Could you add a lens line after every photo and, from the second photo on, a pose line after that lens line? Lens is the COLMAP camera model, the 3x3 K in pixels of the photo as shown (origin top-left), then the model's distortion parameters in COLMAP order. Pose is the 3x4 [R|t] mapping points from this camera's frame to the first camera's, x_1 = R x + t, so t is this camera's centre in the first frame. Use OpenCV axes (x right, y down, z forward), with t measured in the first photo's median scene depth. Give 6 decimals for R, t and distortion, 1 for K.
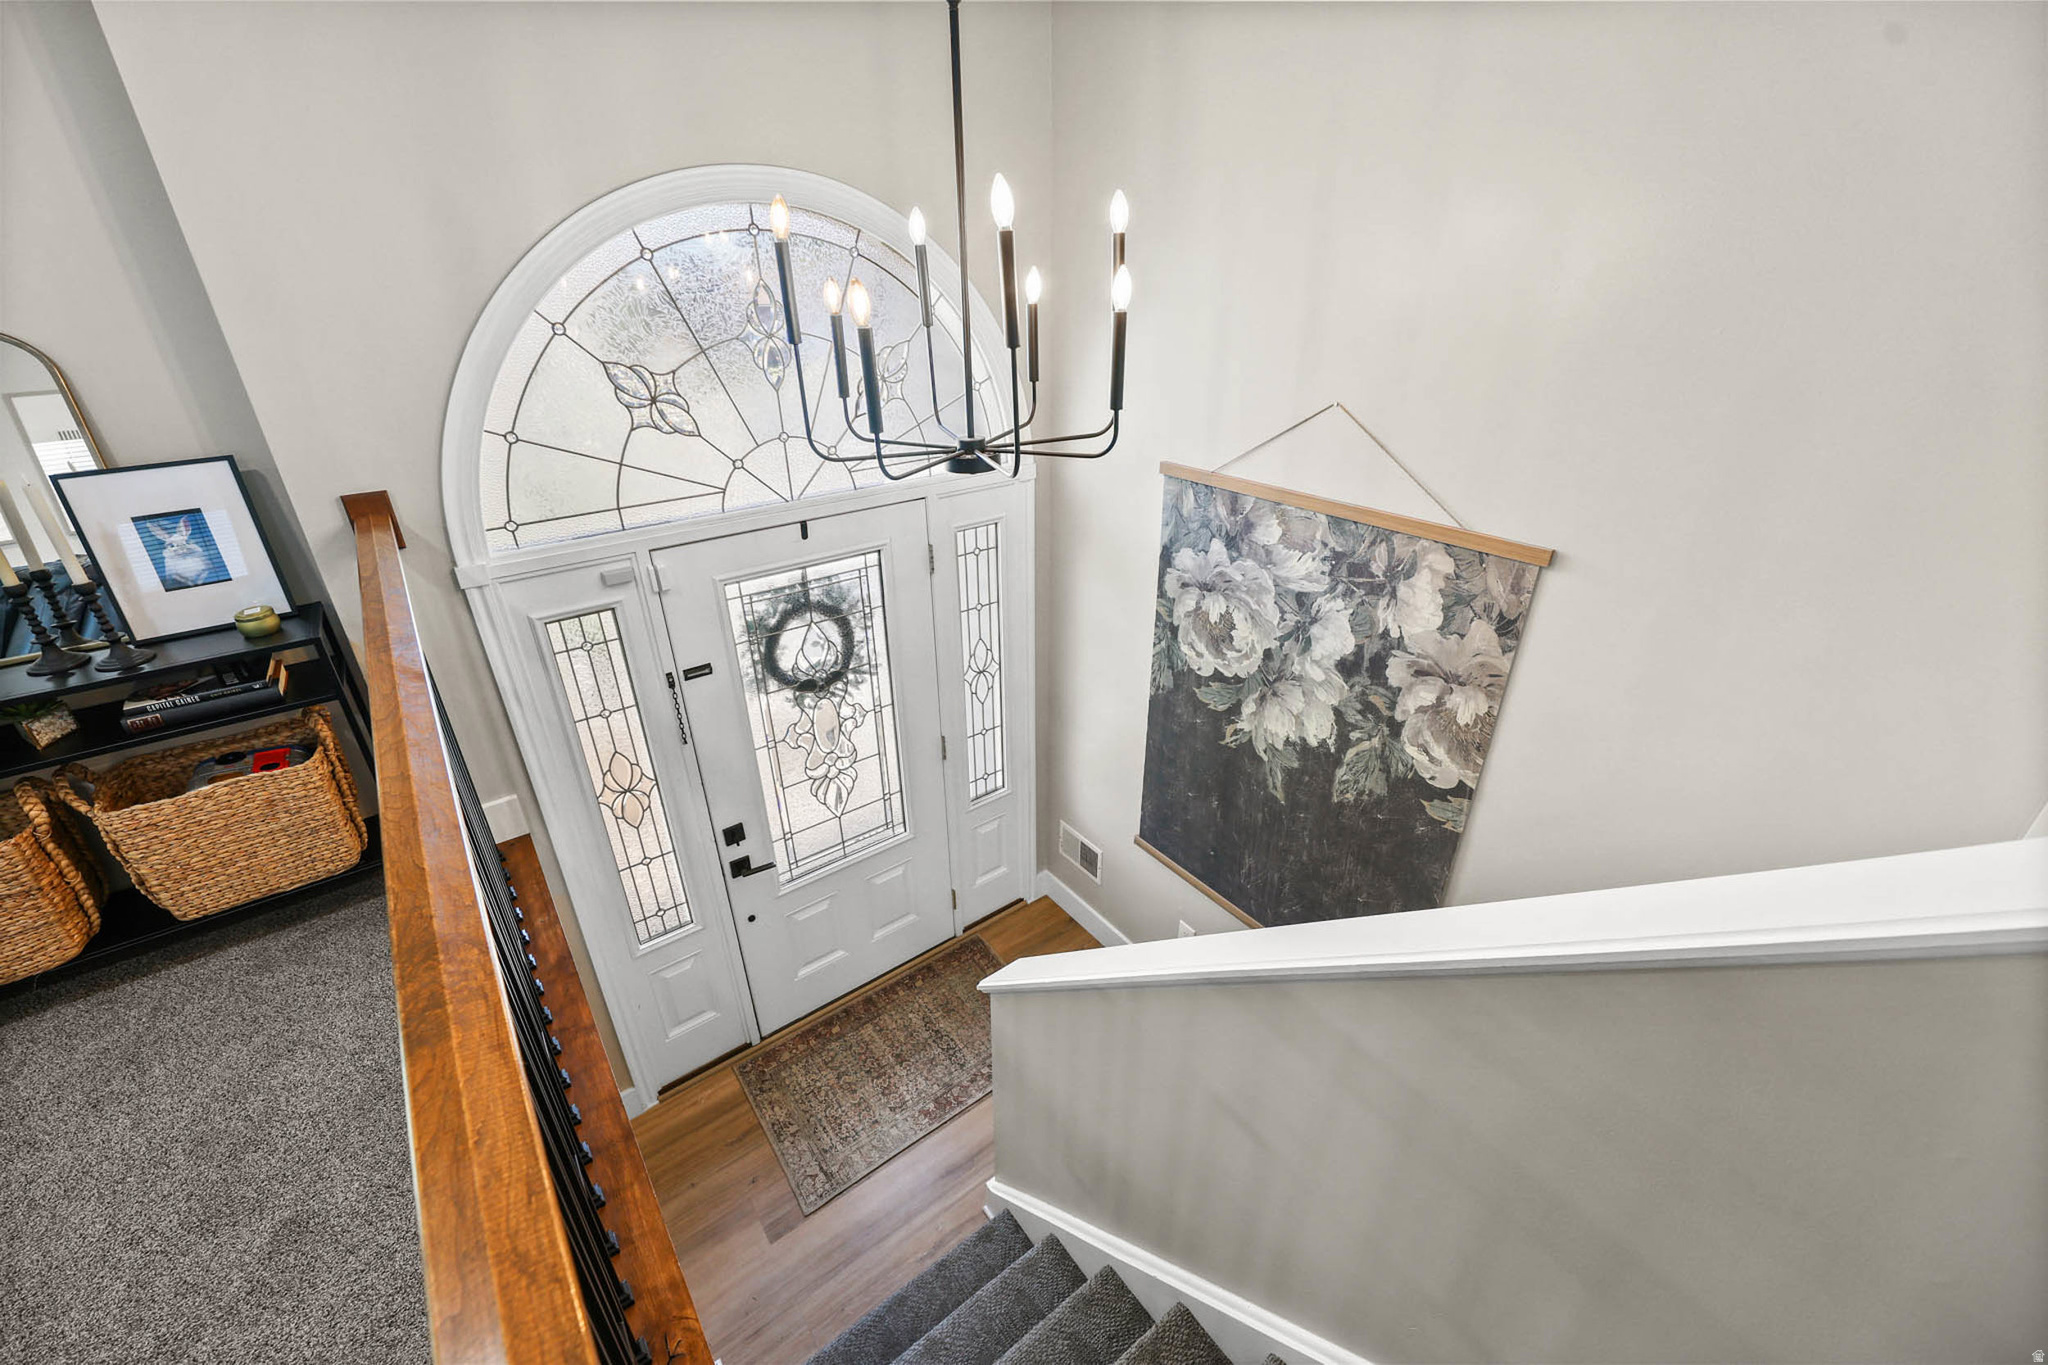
lens RADIAL K [[815.1, 0, 1024.0], [0, 815.1, 682.5], [0, 0, 1]] dist [-0.017414, -0.000085]
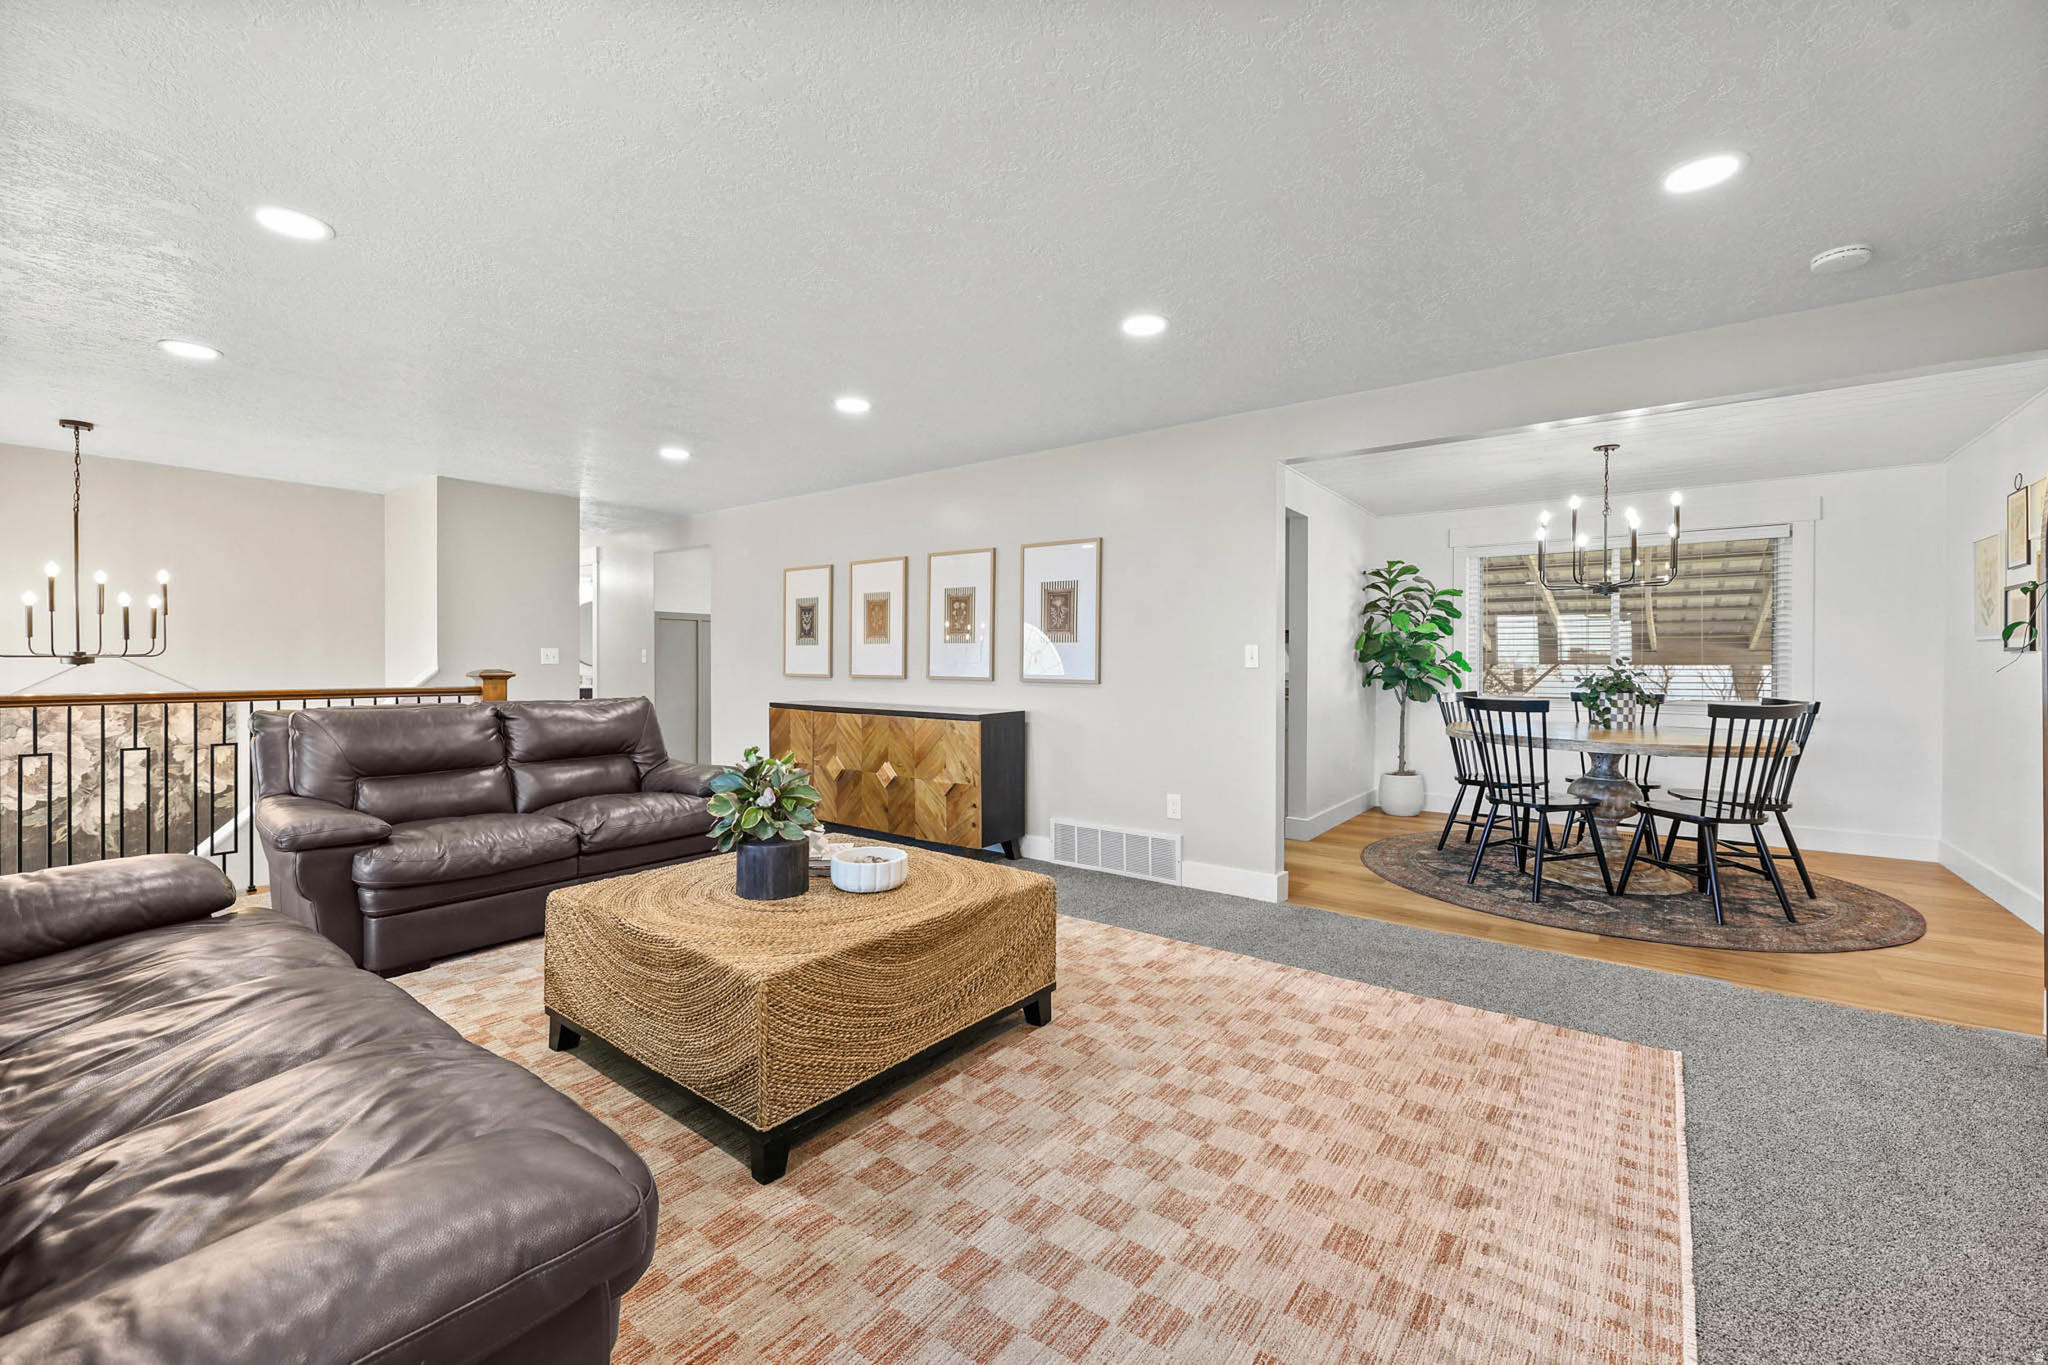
lens RADIAL K [[850.9, 0, 993.7], [0, 850.9, 646.8], [0, 0, 1]] dist [-0.019352, -0.000066]
pose [[-0.242012, 0.029937, 0.969811, -2.248480], [0.431387, 0.898621, 0.079911, 0.483750], [-0.869100, 0.437704, -0.230391, -0.576540]]
